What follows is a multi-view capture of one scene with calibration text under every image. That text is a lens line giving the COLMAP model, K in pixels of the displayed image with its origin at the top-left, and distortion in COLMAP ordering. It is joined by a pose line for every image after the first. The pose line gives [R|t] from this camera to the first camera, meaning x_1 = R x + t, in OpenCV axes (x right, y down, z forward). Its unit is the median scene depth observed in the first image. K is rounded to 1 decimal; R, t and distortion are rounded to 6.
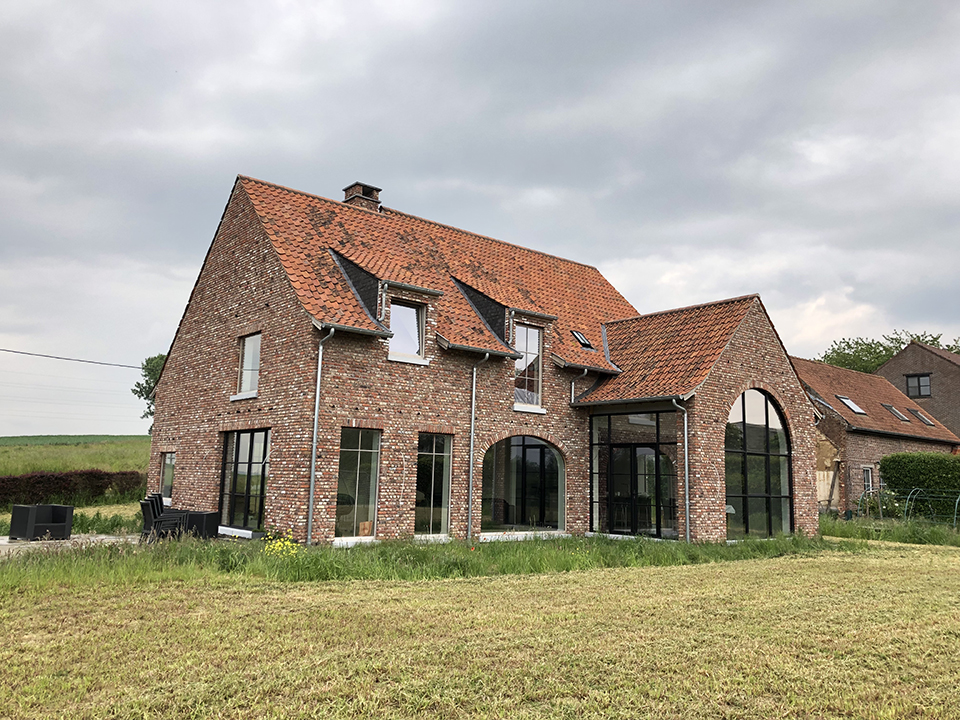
lens RADIAL K [[784.3, 0, 480.0], [0, 784.3, 360.0], [0, 0, 1]] dist [0.155033, -0.300319]
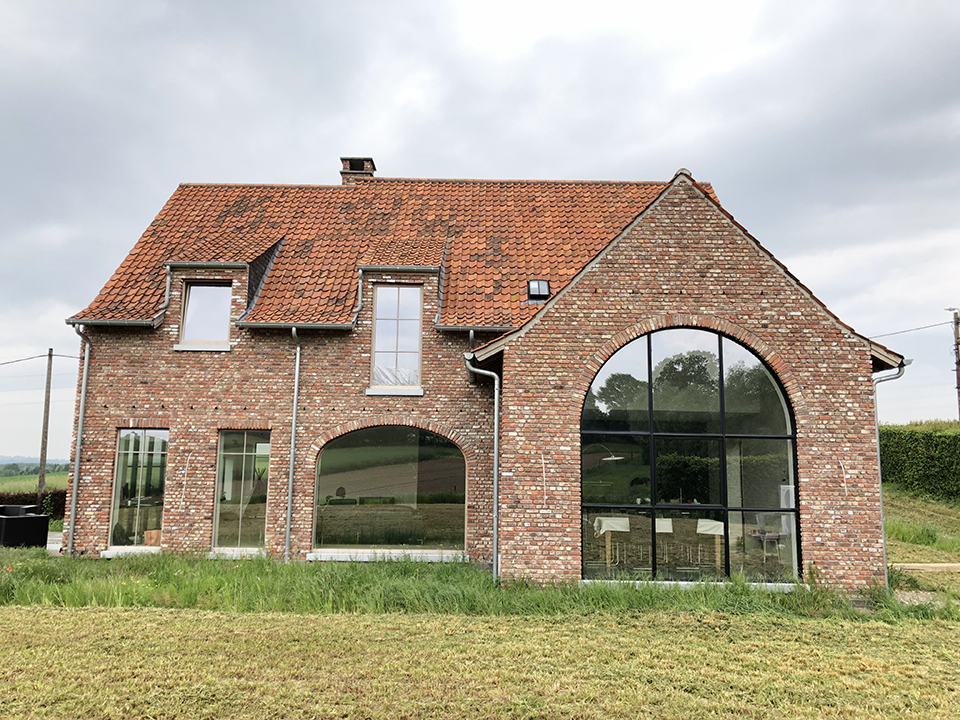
lens RADIAL K [[784.3, 0, 480.0], [0, 784.3, 360.0], [0, 0, 1]] dist [0.155033, -0.300319]
pose [[0.759862, -0.101419, -0.642124, 0.657560], [0.100966, 0.994181, -0.037545, 0.072521], [0.642195, -0.036304, 0.765681, 0.480954]]
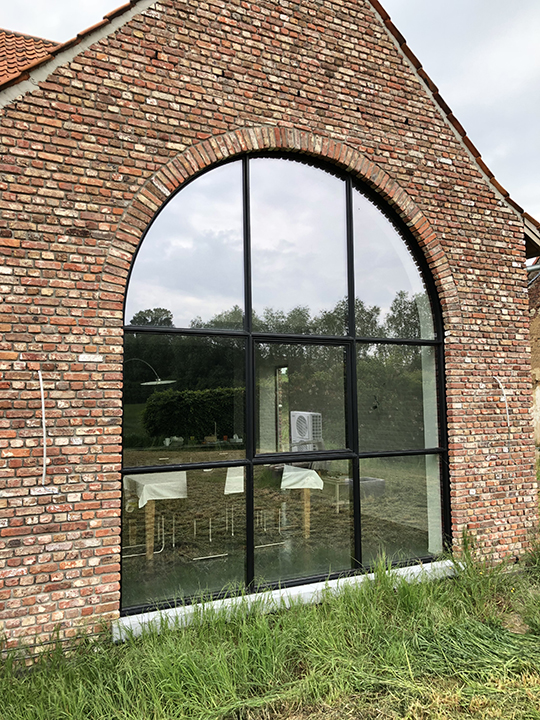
lens RADIAL K [[595.0, 0, 280.2], [0, 595.0, 355.0], [0, 0, 1]] dist [0.010393, 0.008304]
pose [[0.972866, -0.058335, -0.223893, 0.422798], [0.072182, 0.995920, 0.054162, 0.117372], [0.219820, -0.068853, 0.973108, 0.793279]]
